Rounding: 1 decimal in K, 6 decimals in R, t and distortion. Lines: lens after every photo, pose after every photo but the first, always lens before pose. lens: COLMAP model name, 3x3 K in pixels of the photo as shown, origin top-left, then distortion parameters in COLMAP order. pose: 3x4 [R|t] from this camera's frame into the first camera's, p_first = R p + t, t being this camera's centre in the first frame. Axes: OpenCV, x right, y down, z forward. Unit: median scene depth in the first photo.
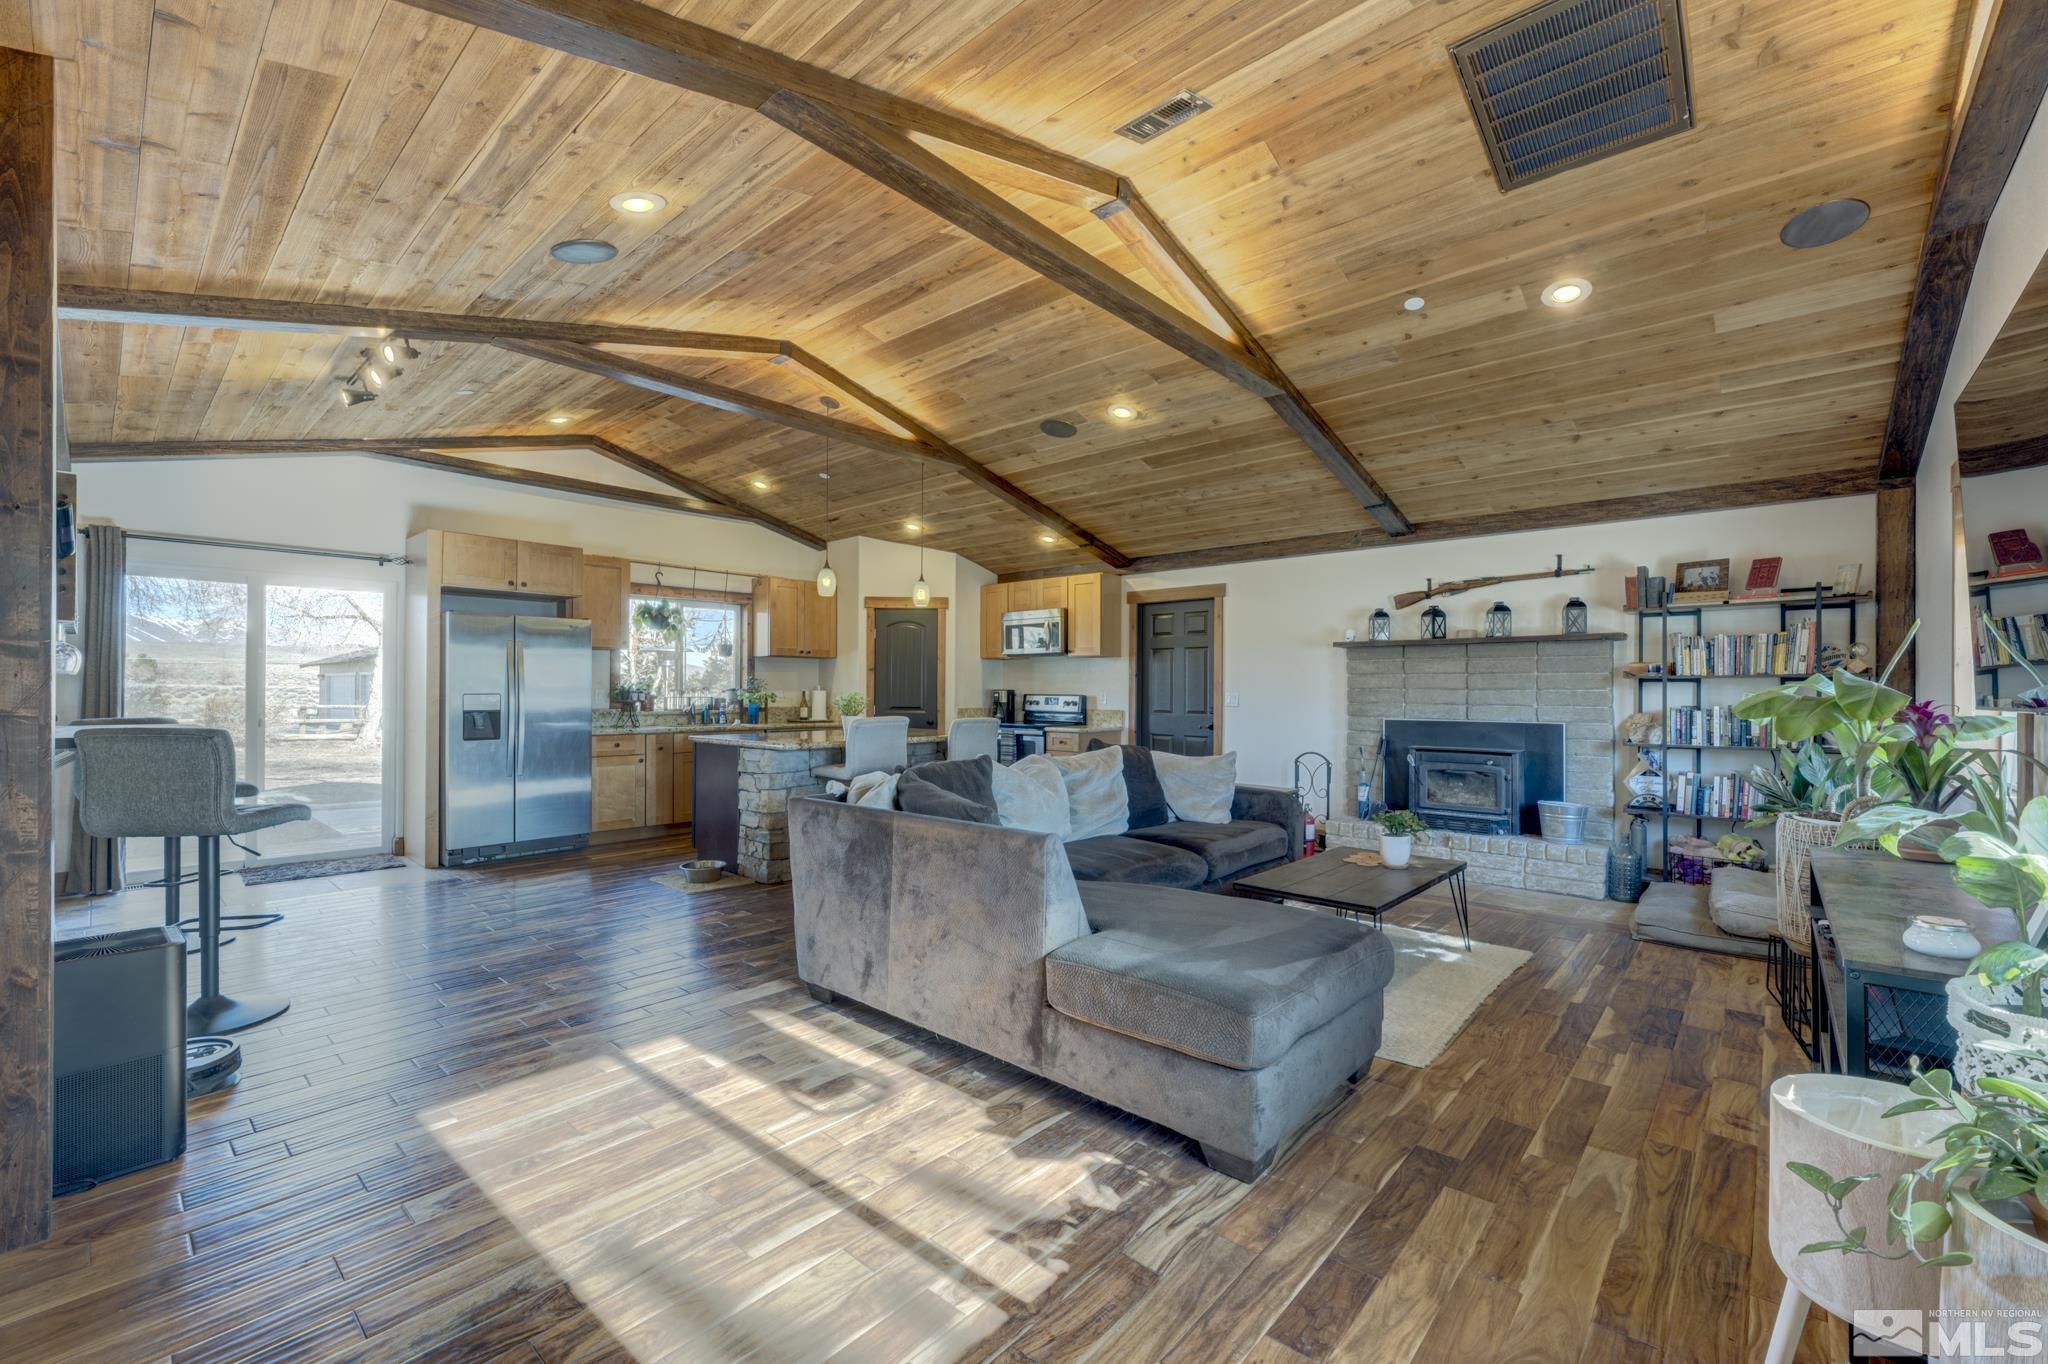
lens RADIAL K [[843.4, 0, 1030.4], [0, 843.4, 684.5], [0, 0, 1]] dist [0.001200, -0.000074]
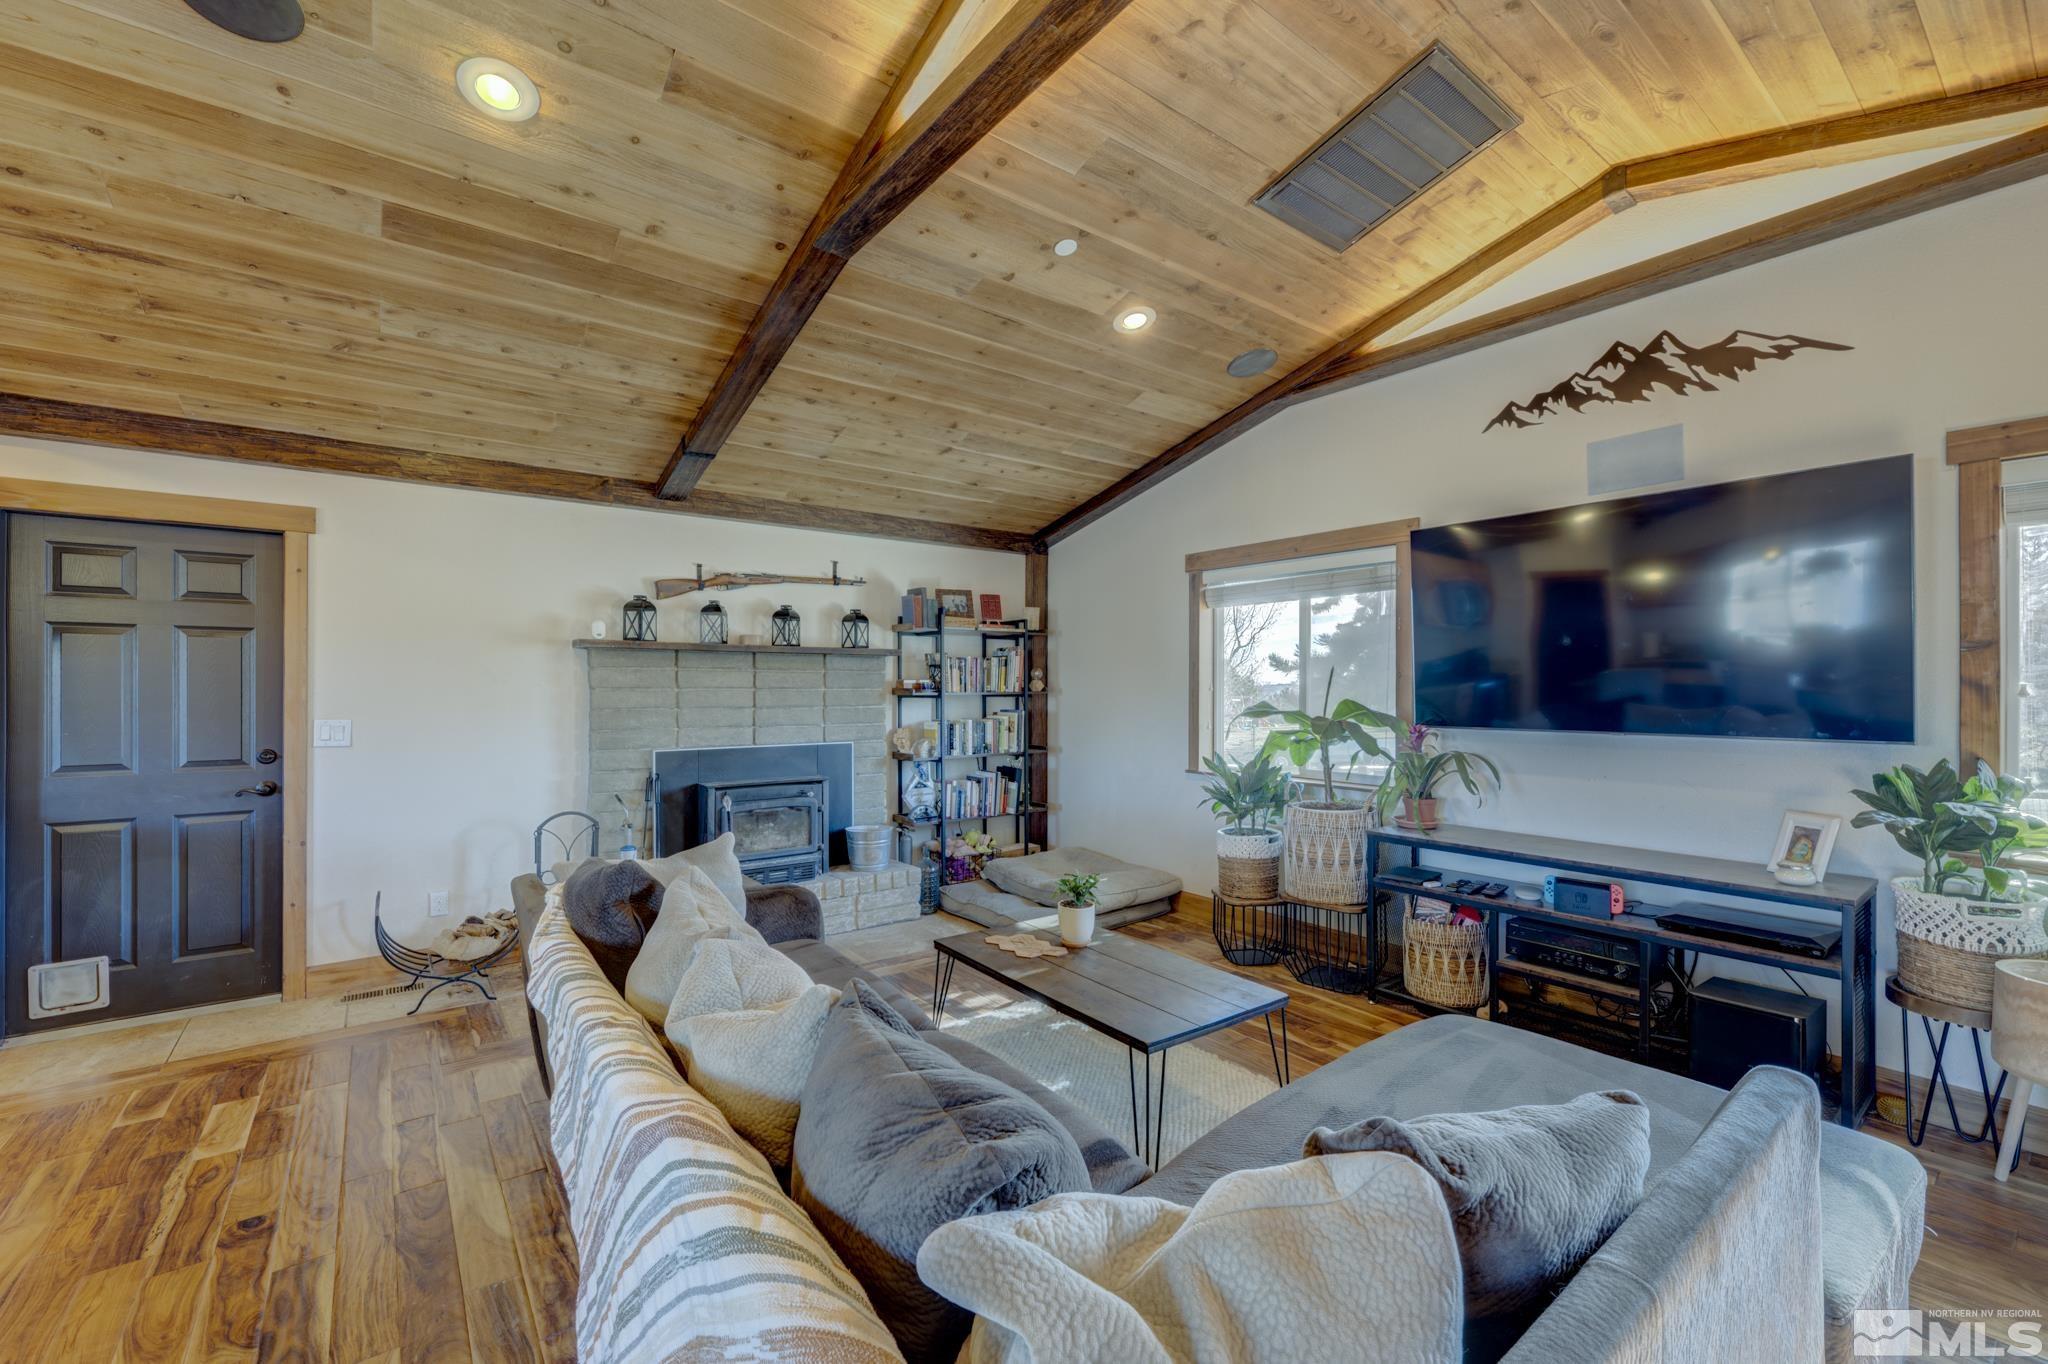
lens RADIAL K [[843.4, 0, 1030.4], [0, 843.4, 684.5], [0, 0, 1]] dist [0.001200, -0.000074]
pose [[0.191603, -0.000007, 0.981472, -0.185946], [-0.006695, 0.999977, 0.001314, -0.015562], [-0.981450, -0.006822, 0.191599, 0.461074]]
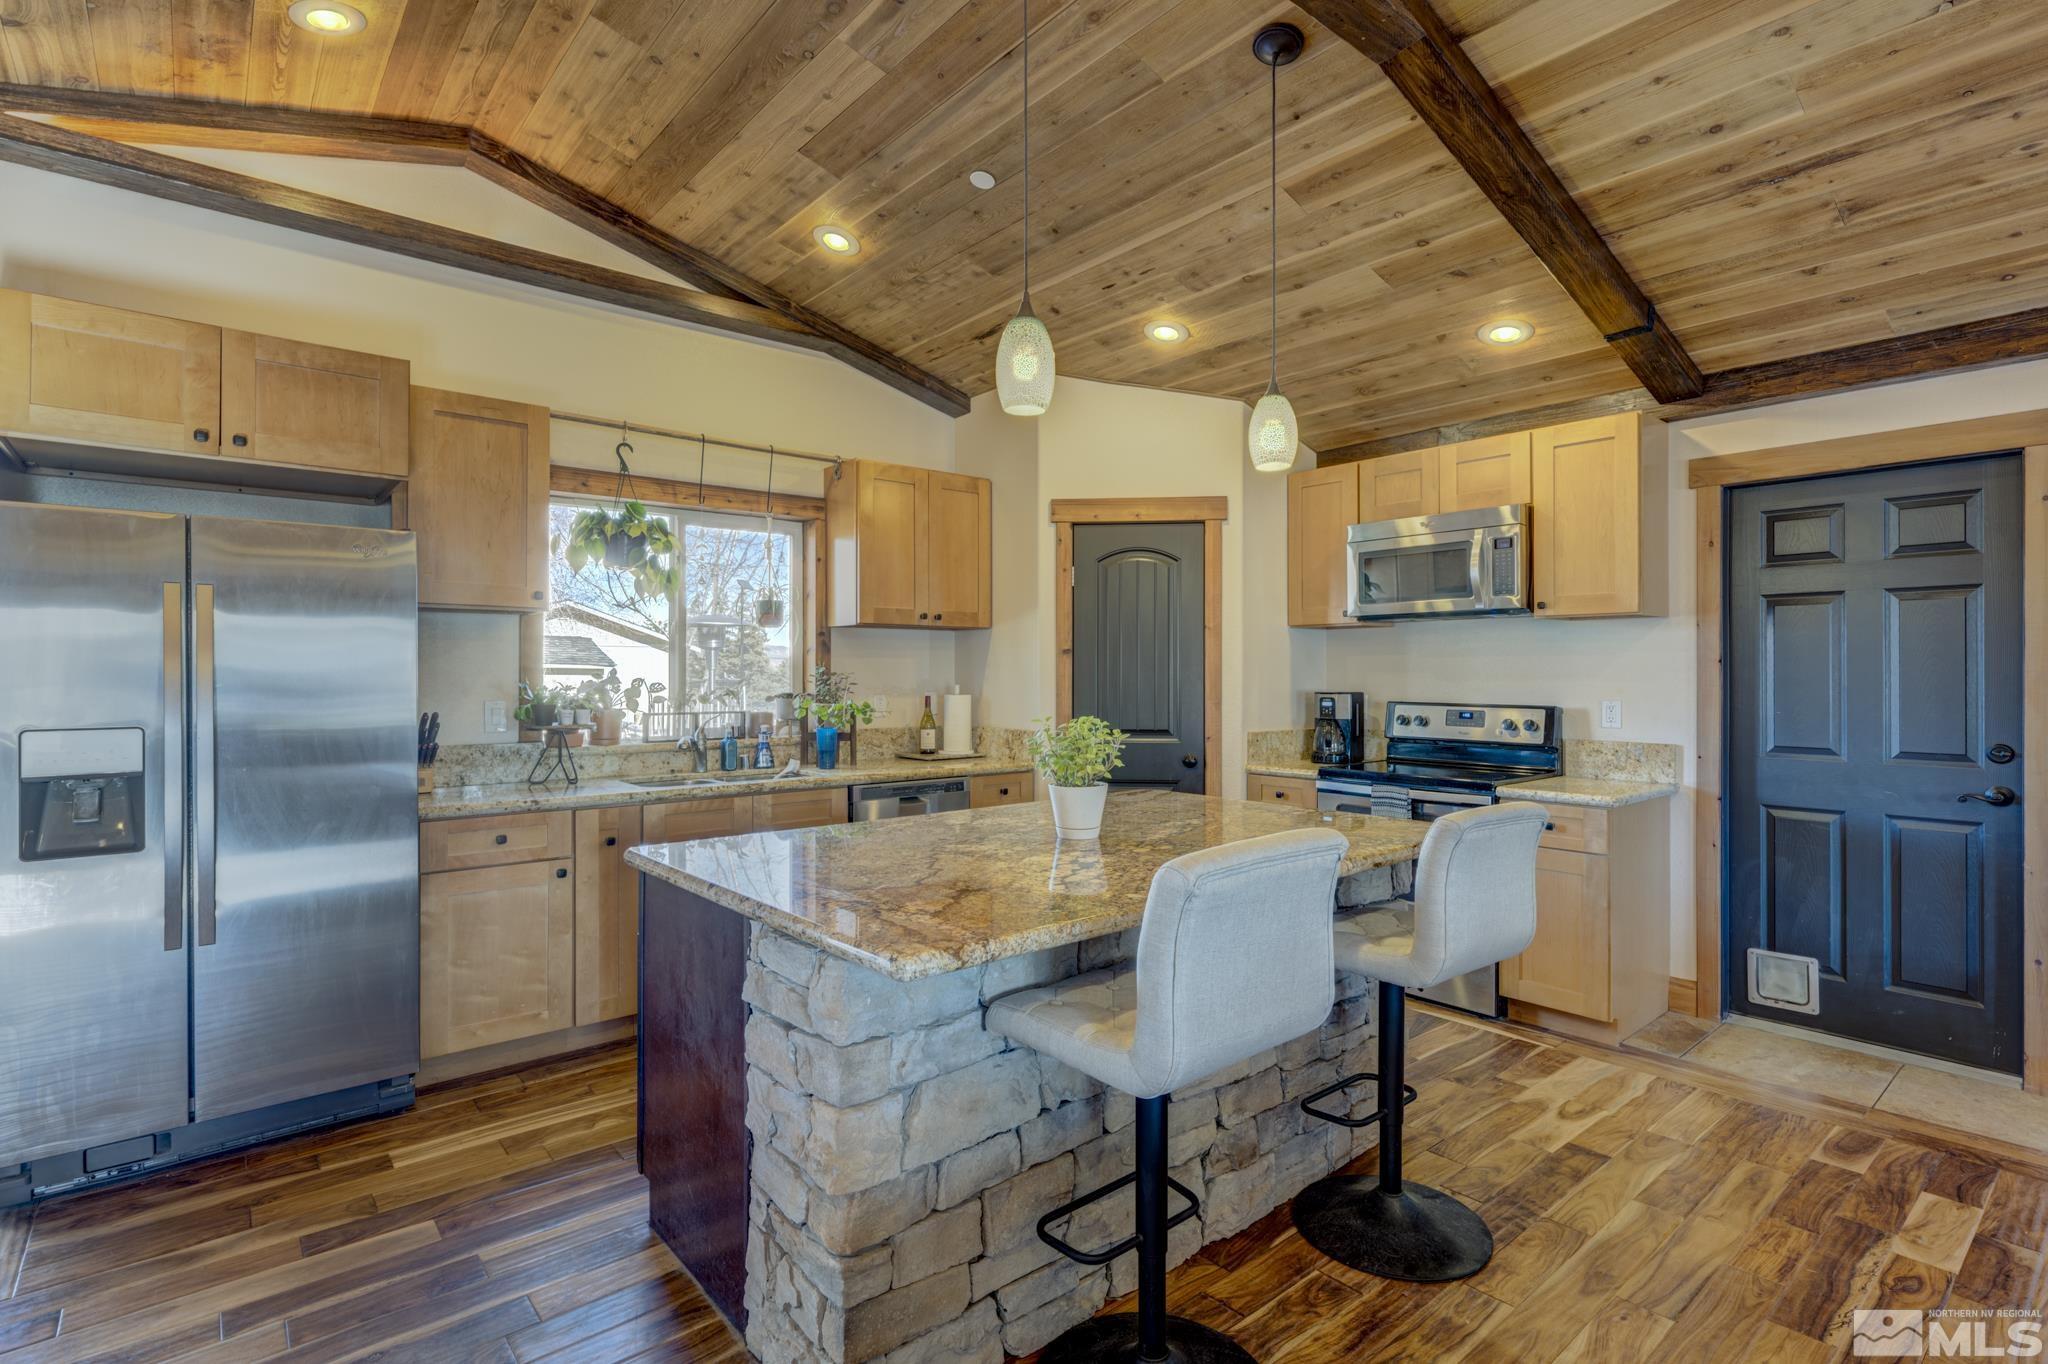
lens RADIAL K [[990.1, 0, 1017.2], [0, 990.1, 673.2], [0, 0, 1]] dist [0.002132, 0.000157]
pose [[0.988286, -0.004534, -0.152548, -0.146782], [0.005546, 0.999965, 0.006206, -0.010239], [0.152514, -0.006979, 0.988277, 0.497914]]
